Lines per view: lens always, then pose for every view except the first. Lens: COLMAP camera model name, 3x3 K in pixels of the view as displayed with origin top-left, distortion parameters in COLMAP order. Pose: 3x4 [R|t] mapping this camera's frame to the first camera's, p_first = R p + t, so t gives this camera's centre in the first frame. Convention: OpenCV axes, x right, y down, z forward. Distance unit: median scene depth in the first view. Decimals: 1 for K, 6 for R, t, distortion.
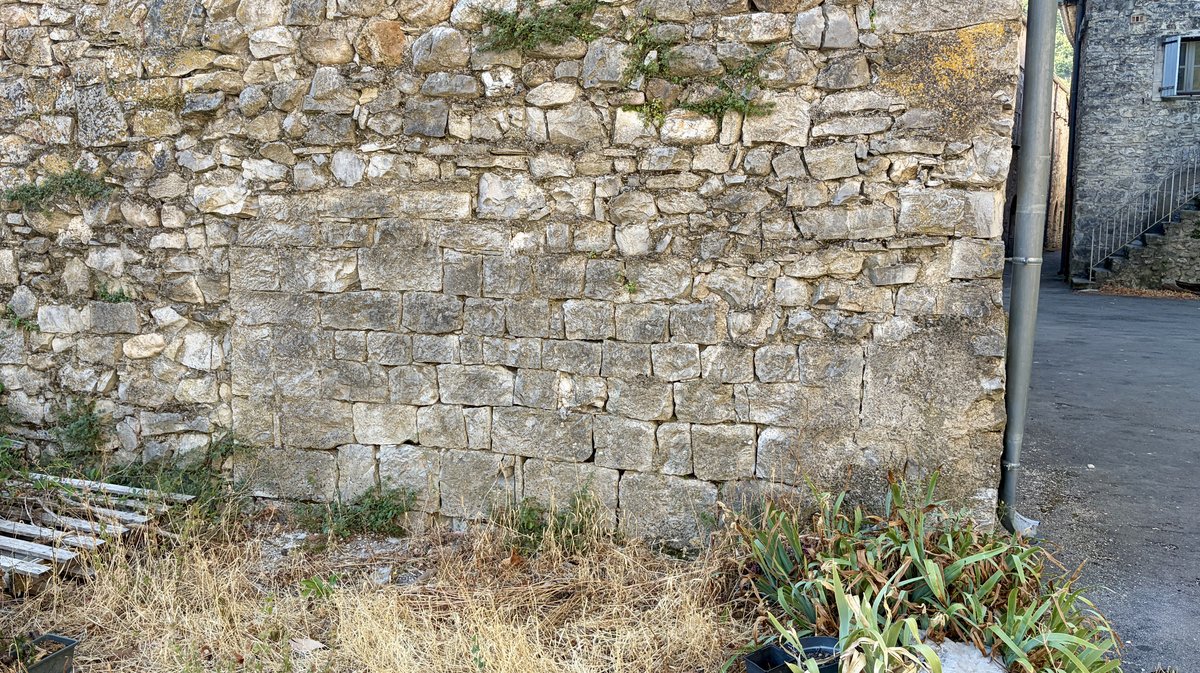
lens RADIAL K [[924.5, 0, 597.2], [0, 924.5, 332.4], [0, 0, 1]] dist [-0.006534, -0.004589]
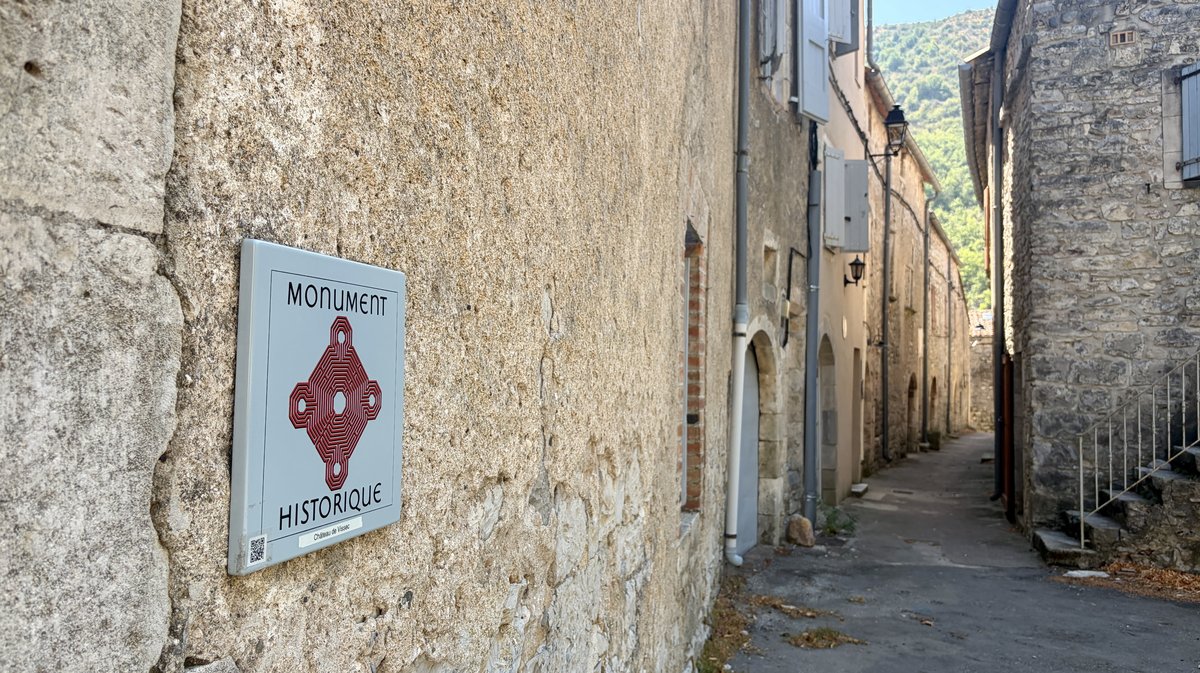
lens RADIAL K [[924.5, 0, 602.9], [0, 924.5, 338.2], [0, 0, 1]] dist [-0.006534, -0.004589]
pose [[0.994846, 0.017485, 0.099875, 0.236534], [0.000901, 0.983455, -0.181150, -0.075038], [-0.101390, 0.180306, 0.978371, 0.534532]]
